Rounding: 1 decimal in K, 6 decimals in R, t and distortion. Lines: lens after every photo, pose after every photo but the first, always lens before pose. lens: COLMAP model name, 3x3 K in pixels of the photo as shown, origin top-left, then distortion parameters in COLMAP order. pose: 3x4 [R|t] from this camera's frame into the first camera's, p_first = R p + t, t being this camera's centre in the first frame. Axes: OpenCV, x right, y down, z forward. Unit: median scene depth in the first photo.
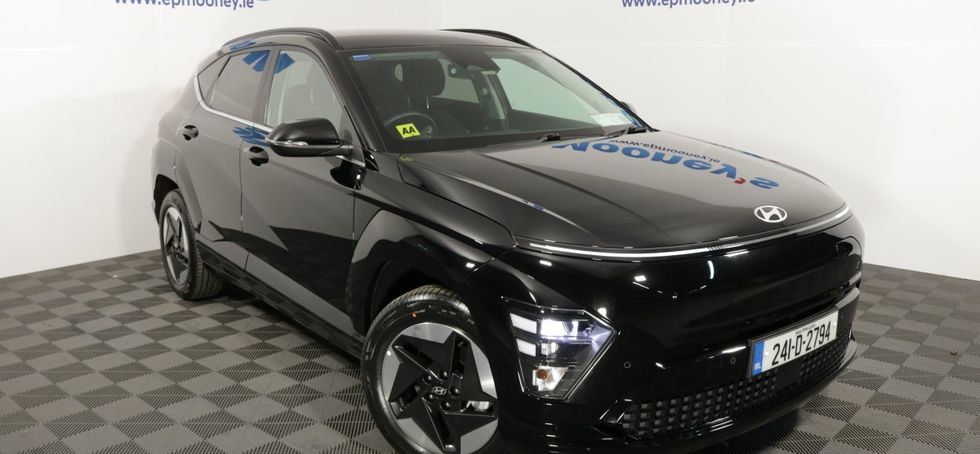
lens RADIAL K [[805.6, 0, 490.0], [0, 805.6, 227.0], [0, 0, 1]] dist [-0.114911, 0.016113]
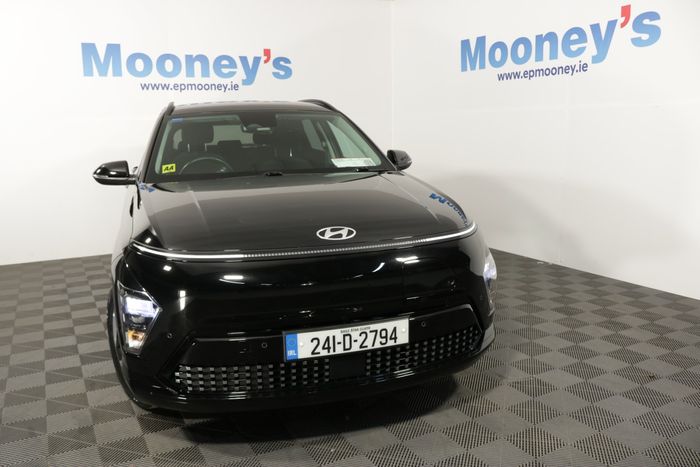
lens RADIAL K [[581.9, 0, 350.0], [0, 581.9, 233.5], [0, 0, 1]] dist [-0.159346, 0.116167]
pose [[0.940254, 0.045984, -0.337353, 0.661932], [-0.055339, 0.998302, -0.018163, -0.000990], [0.335946, 0.035746, 0.941203, 0.153433]]
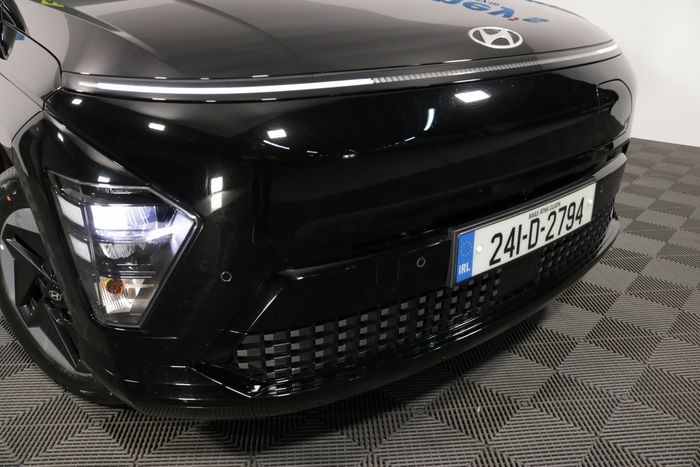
lens RADIAL K [[581.9, 0, 350.0], [0, 581.9, 233.5], [0, 0, 1]] dist [-0.159346, 0.116167]
pose [[0.999756, -0.017723, -0.013195, 0.229737], [0.019875, 0.982234, 0.186604, 0.052183], [0.009653, -0.186821, 0.982347, 0.493199]]
